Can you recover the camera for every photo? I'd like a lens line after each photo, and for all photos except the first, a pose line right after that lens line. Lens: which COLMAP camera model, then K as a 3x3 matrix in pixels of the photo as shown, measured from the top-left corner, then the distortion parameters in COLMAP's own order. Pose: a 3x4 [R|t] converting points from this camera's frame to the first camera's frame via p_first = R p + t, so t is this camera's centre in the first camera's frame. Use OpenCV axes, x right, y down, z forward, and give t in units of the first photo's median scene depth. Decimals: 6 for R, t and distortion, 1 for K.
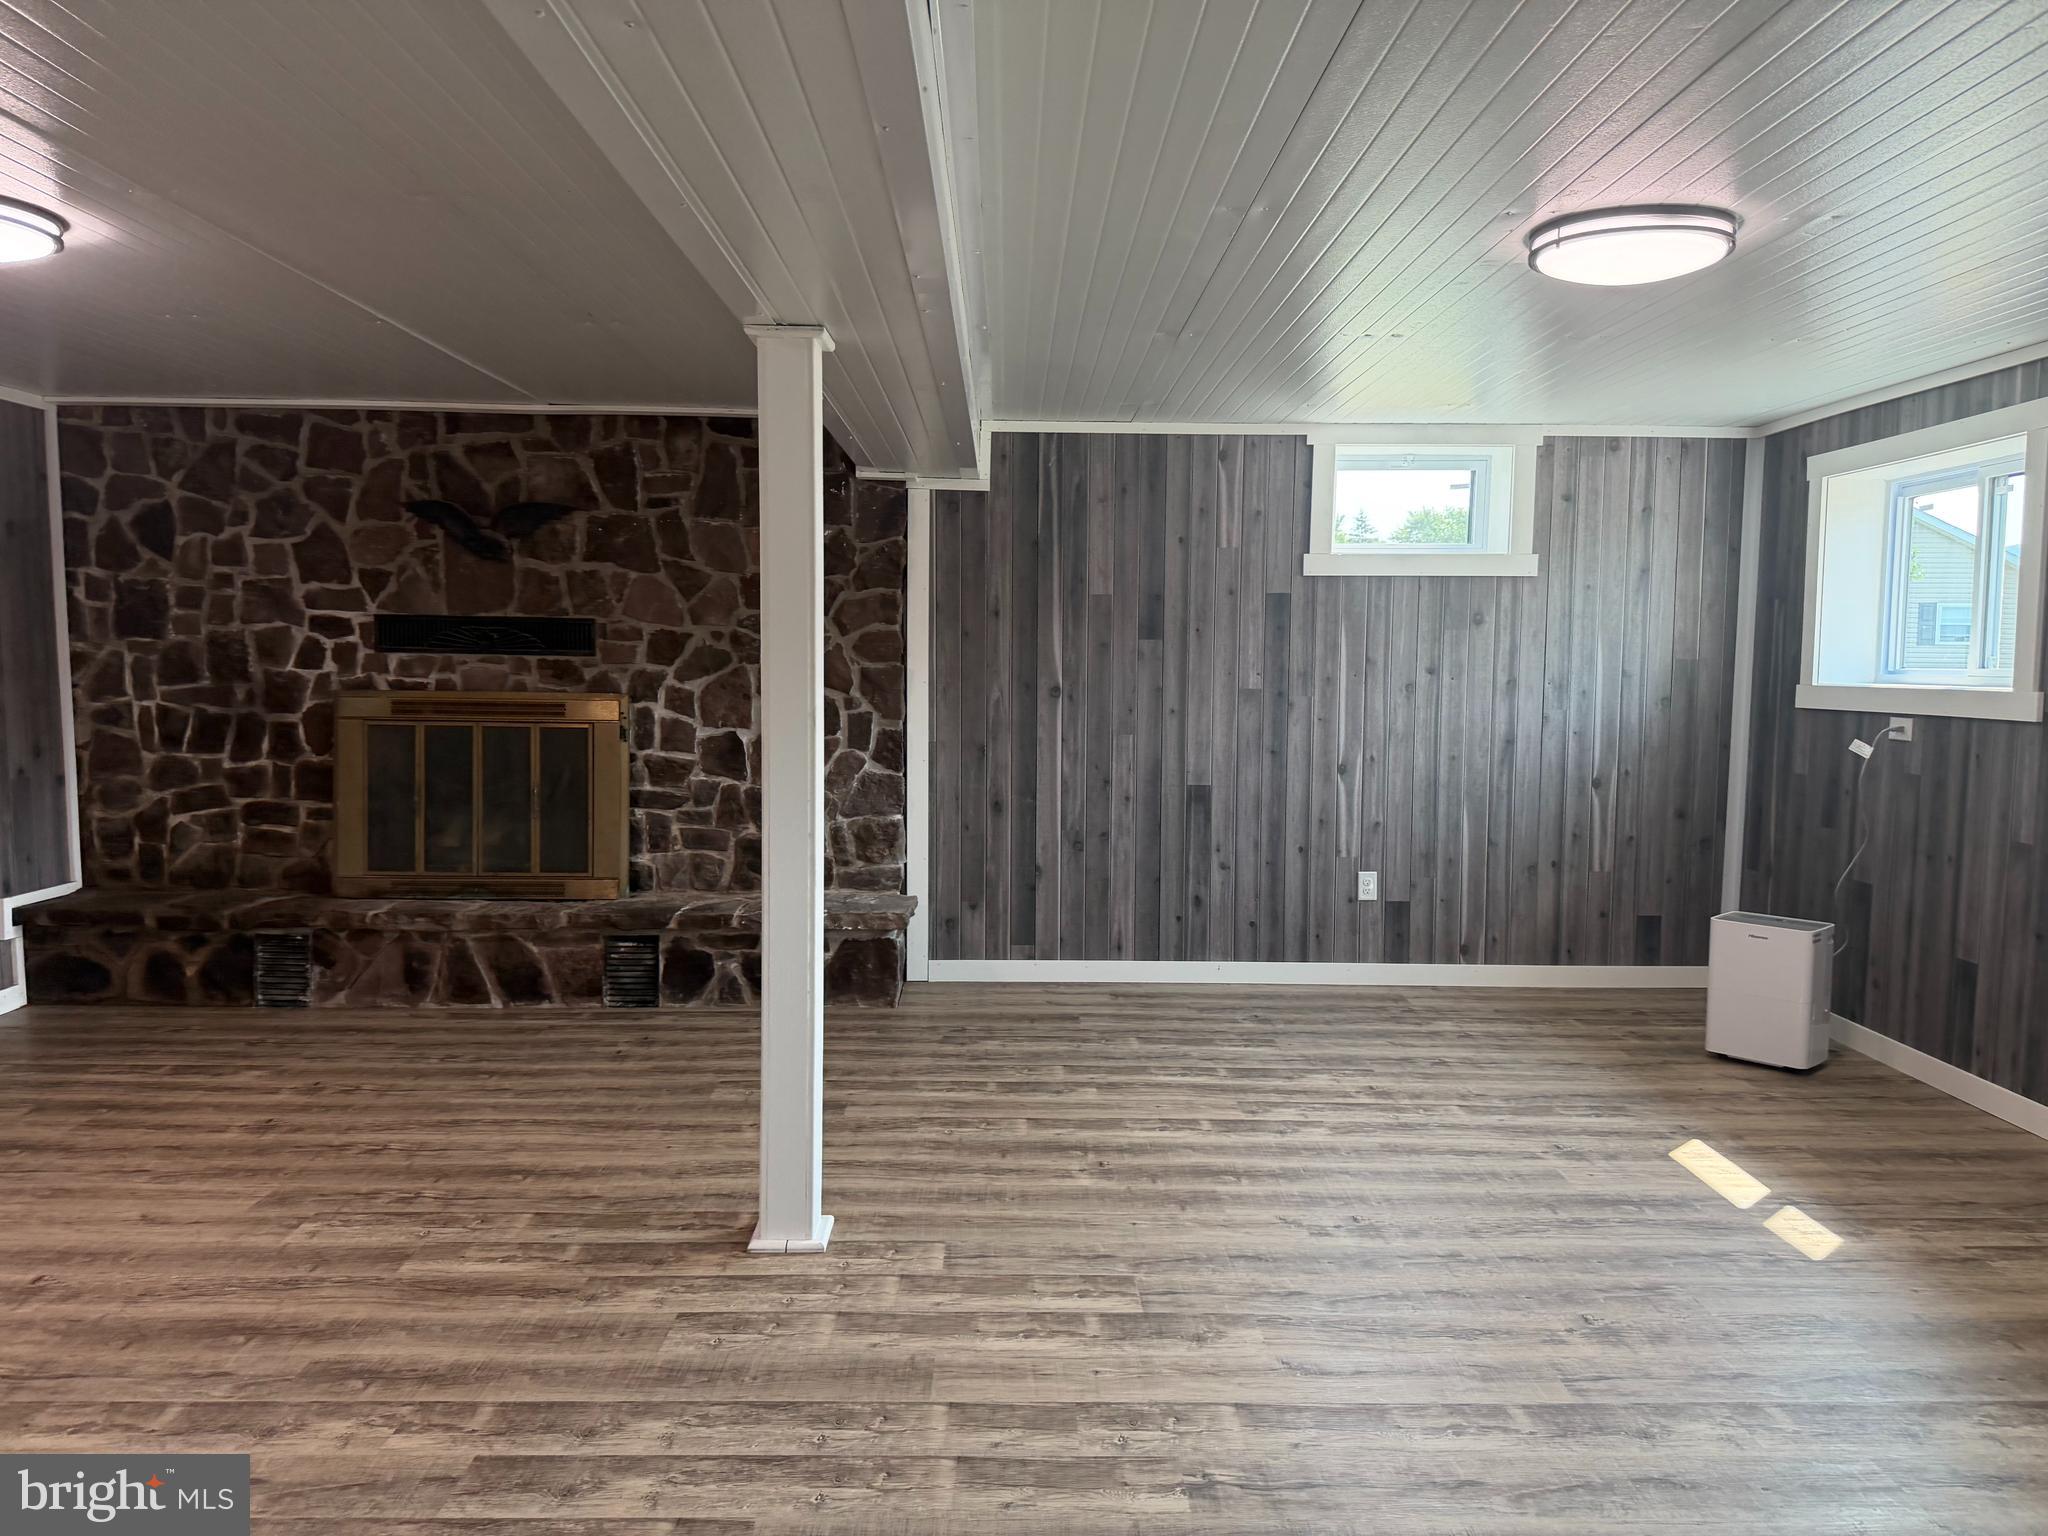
lens RADIAL K [[1442.6, 0, 1044.0], [0, 1442.6, 748.2], [0, 0, 1]] dist [0.085231, -0.104272]
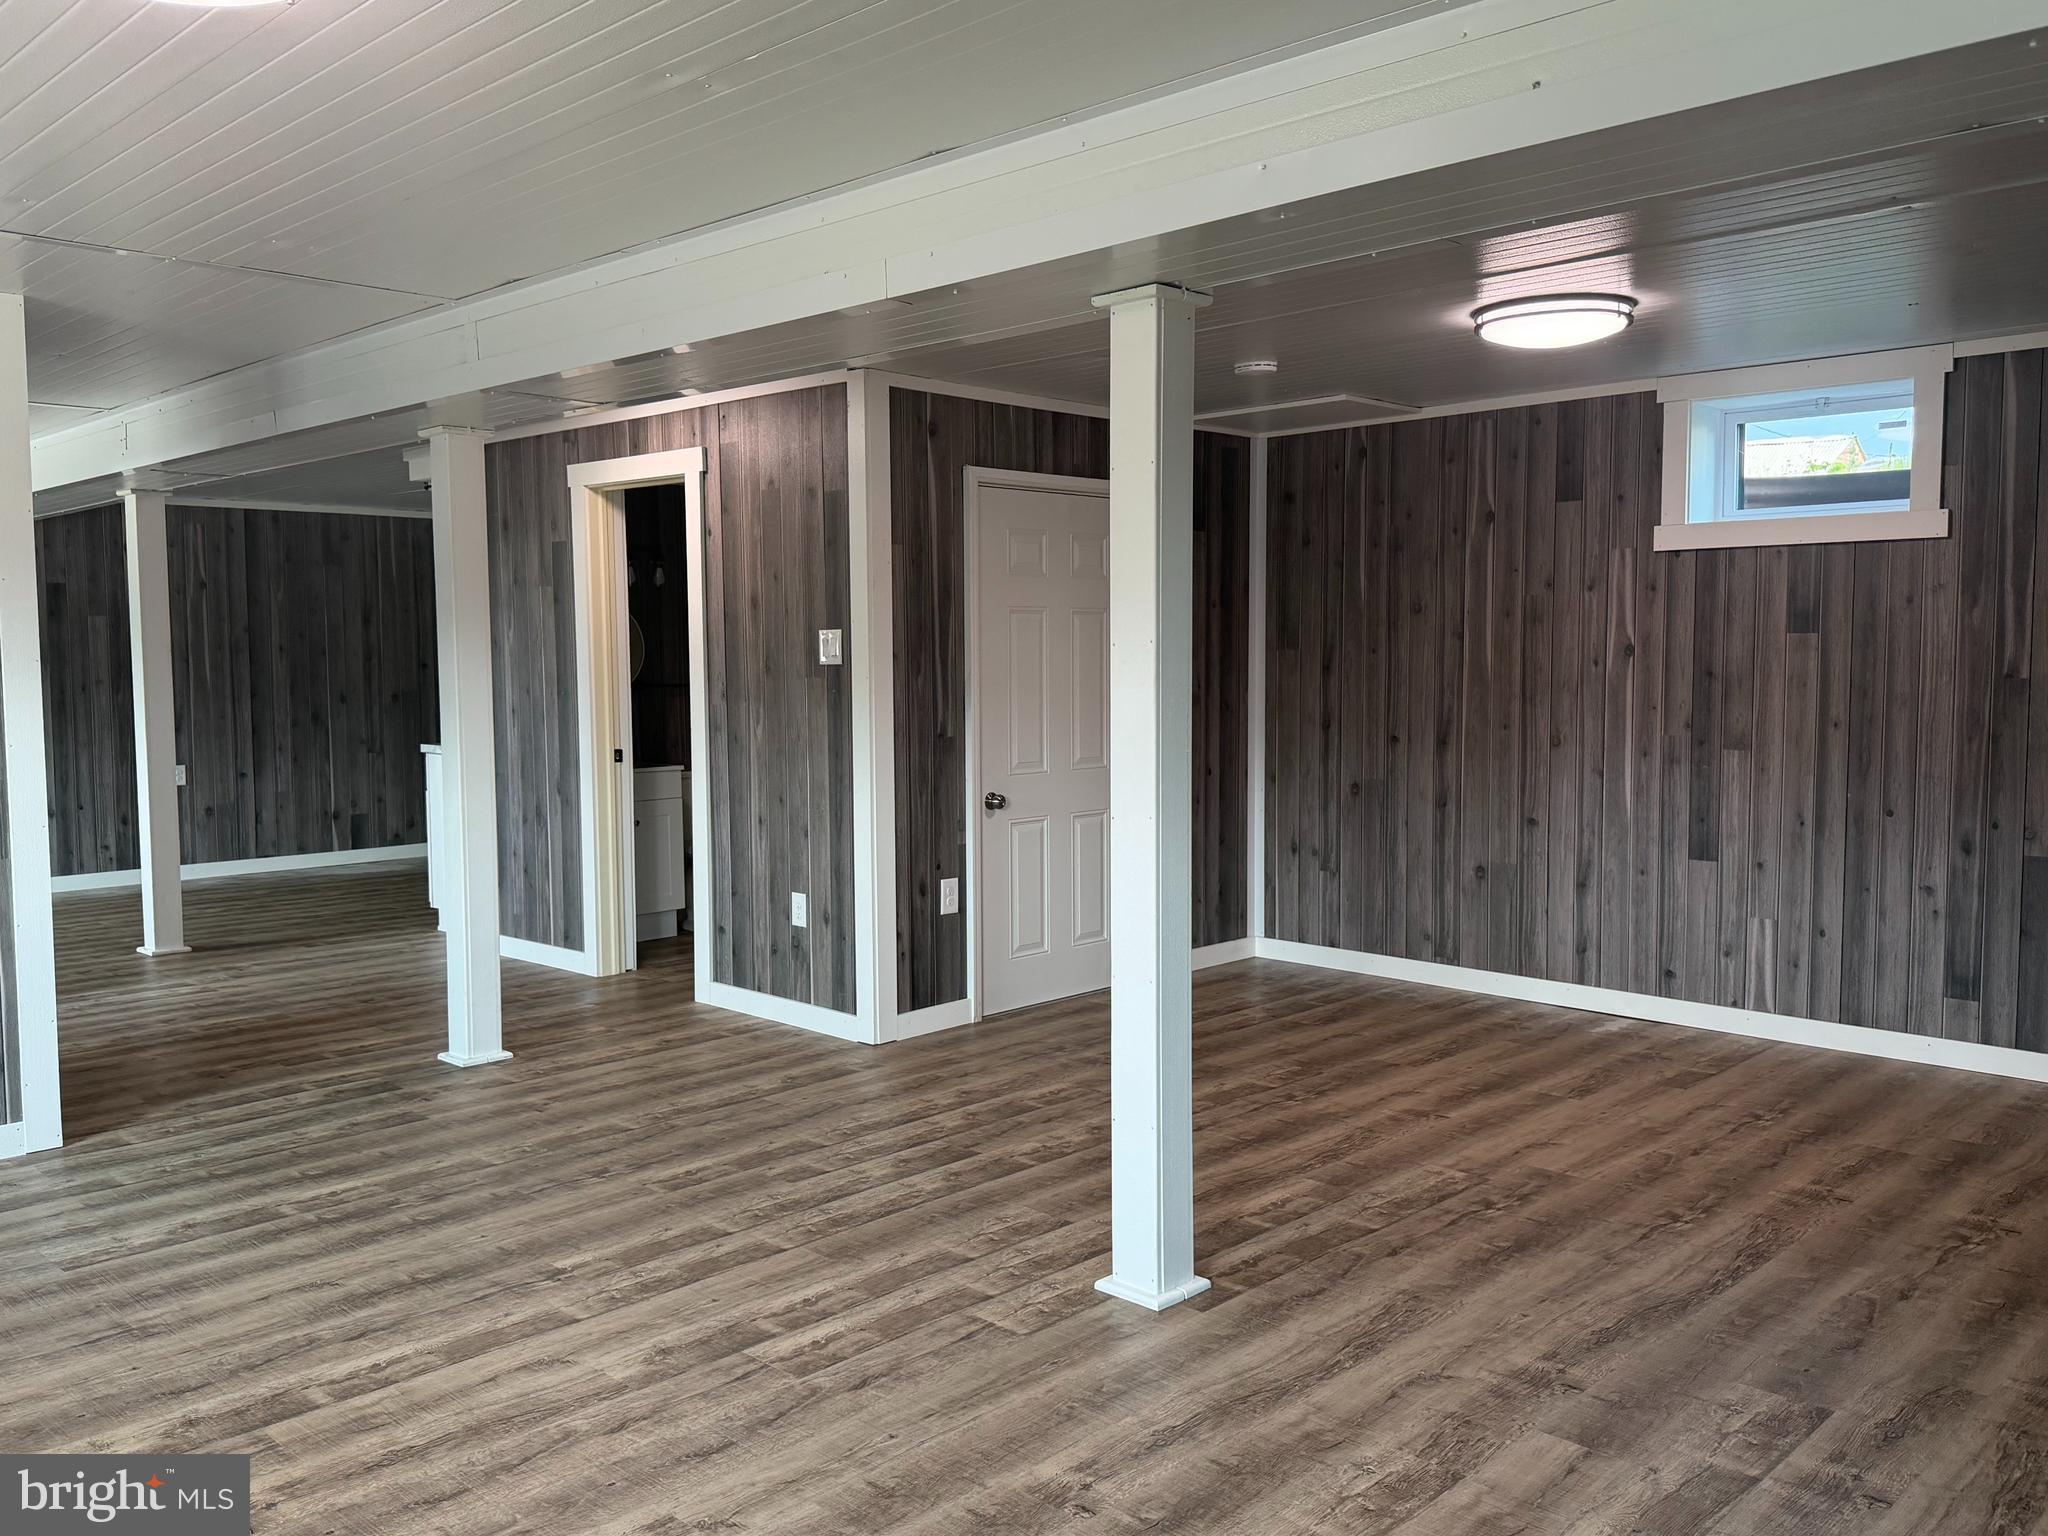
lens RADIAL K [[1648.1, 0, 1023.0], [0, 1648.1, 755.8], [0, 0, 1]] dist [0.098365, -0.146666]
pose [[-0.717927, 0.036385, -0.695167, 0.365839], [-0.048225, 0.993634, 0.101811, -0.059913], [0.694446, 0.106618, -0.711602, 1.011761]]
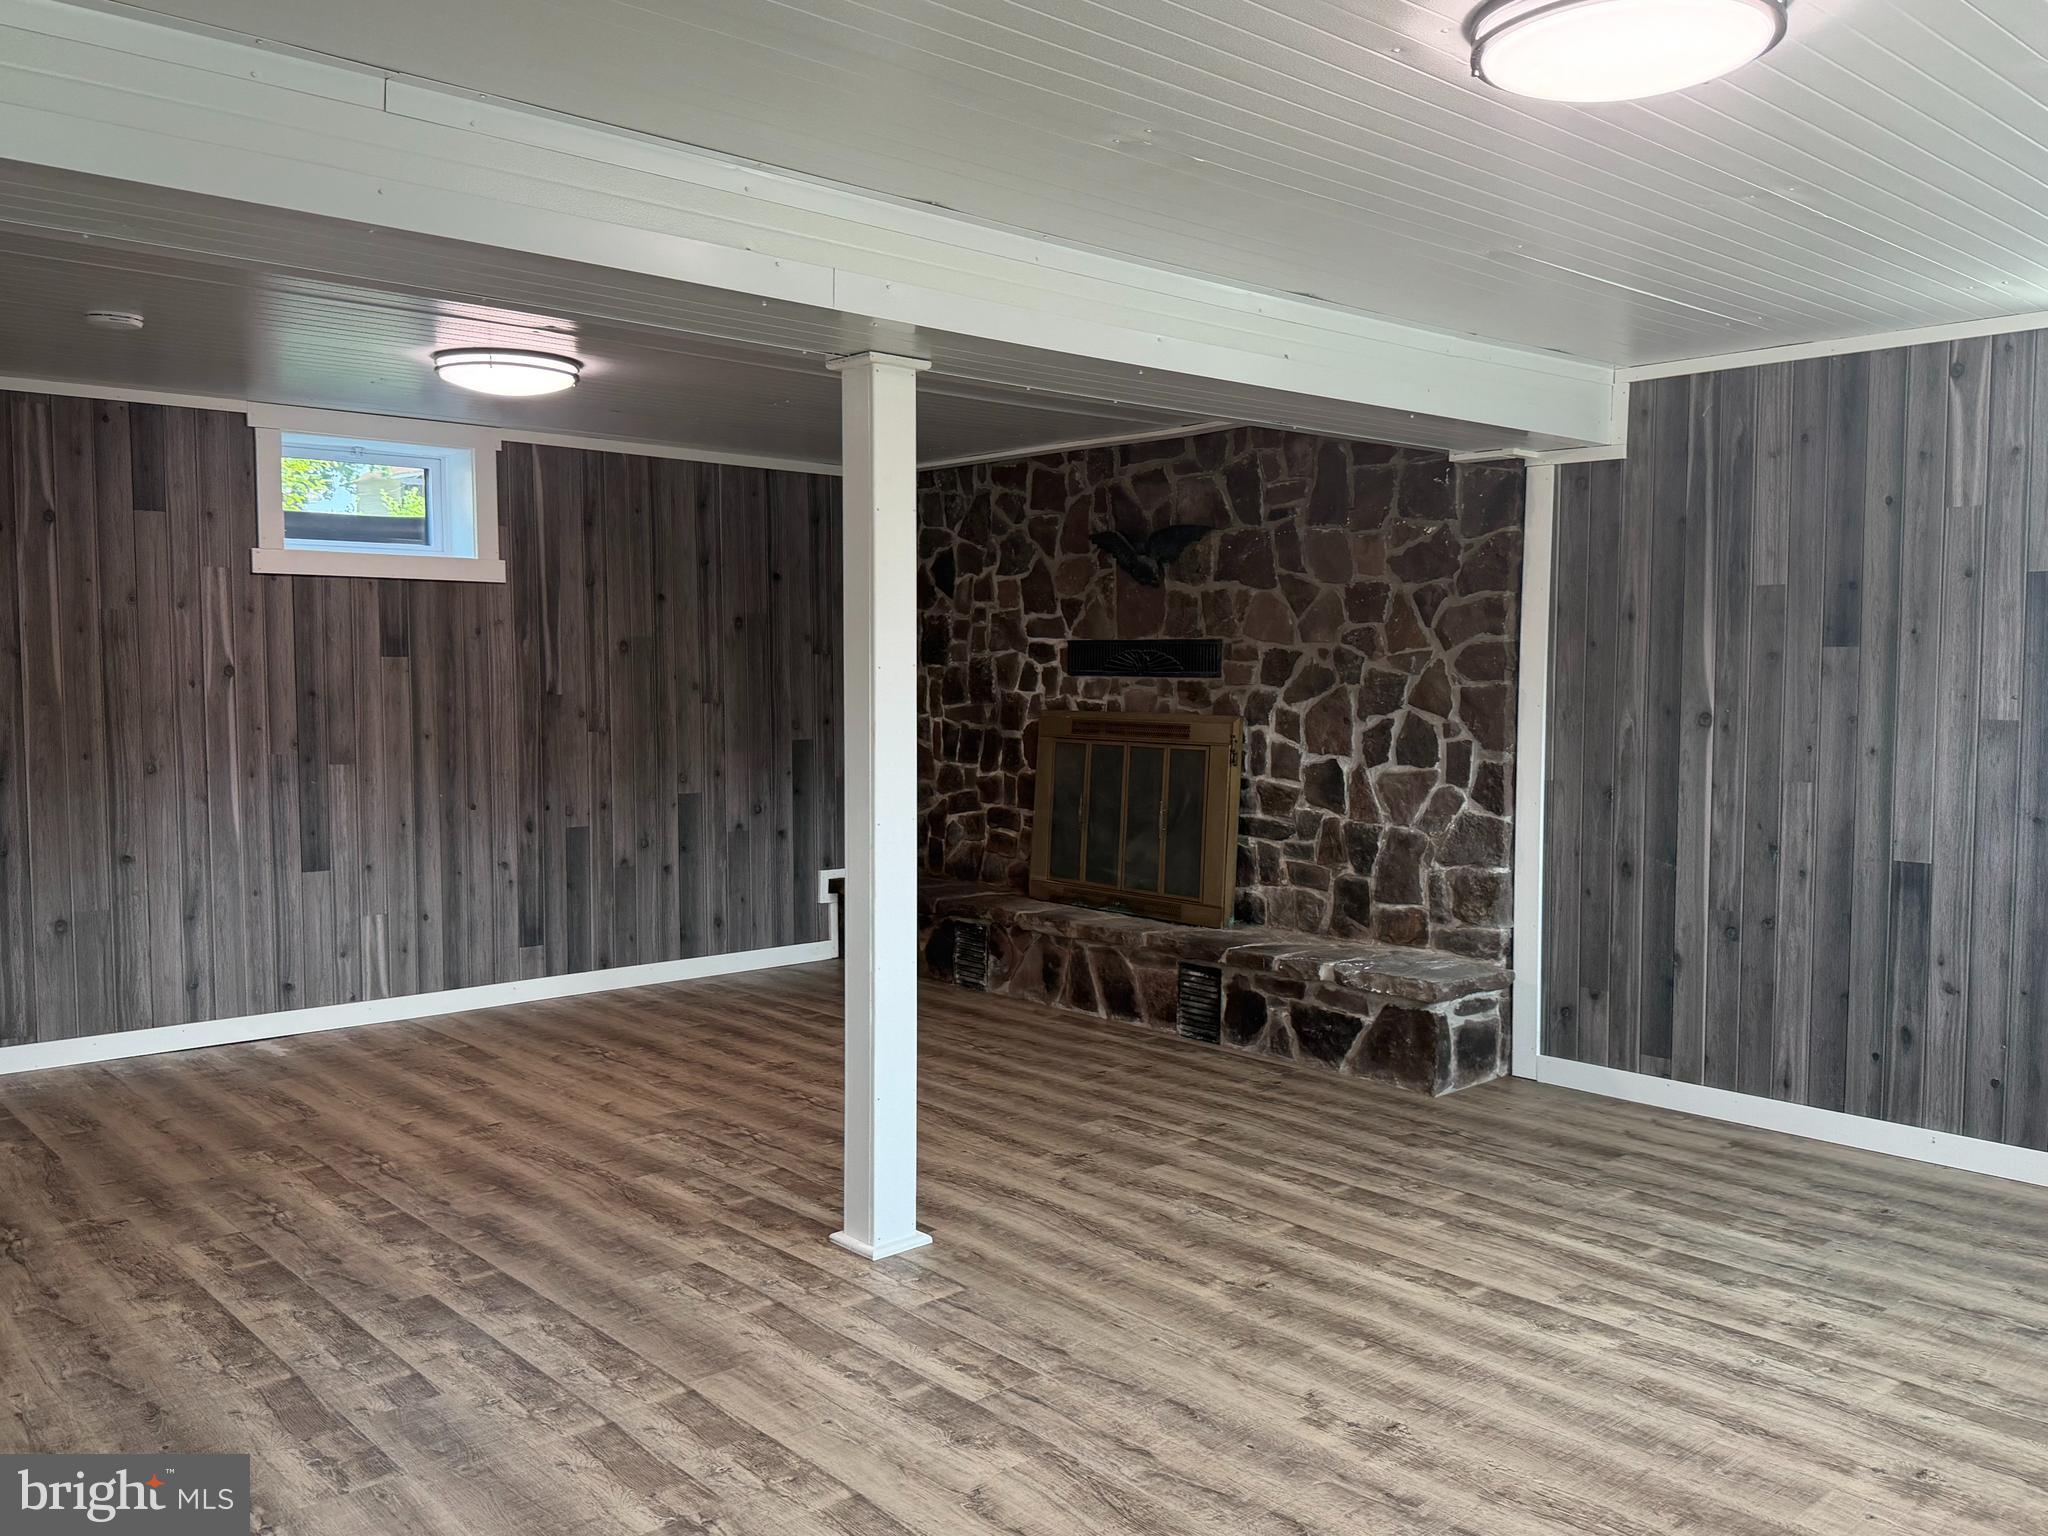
lens RADIAL K [[1648.1, 0, 1003.1], [0, 1648.1, 761.5], [0, 0, 1]] dist [0.098365, -0.146666]
pose [[0.645660, 0.033967, -0.762870, 0.465356], [-0.045600, 0.998942, 0.005884, -0.007230], [0.762263, 0.030988, 0.646526, 0.186492]]
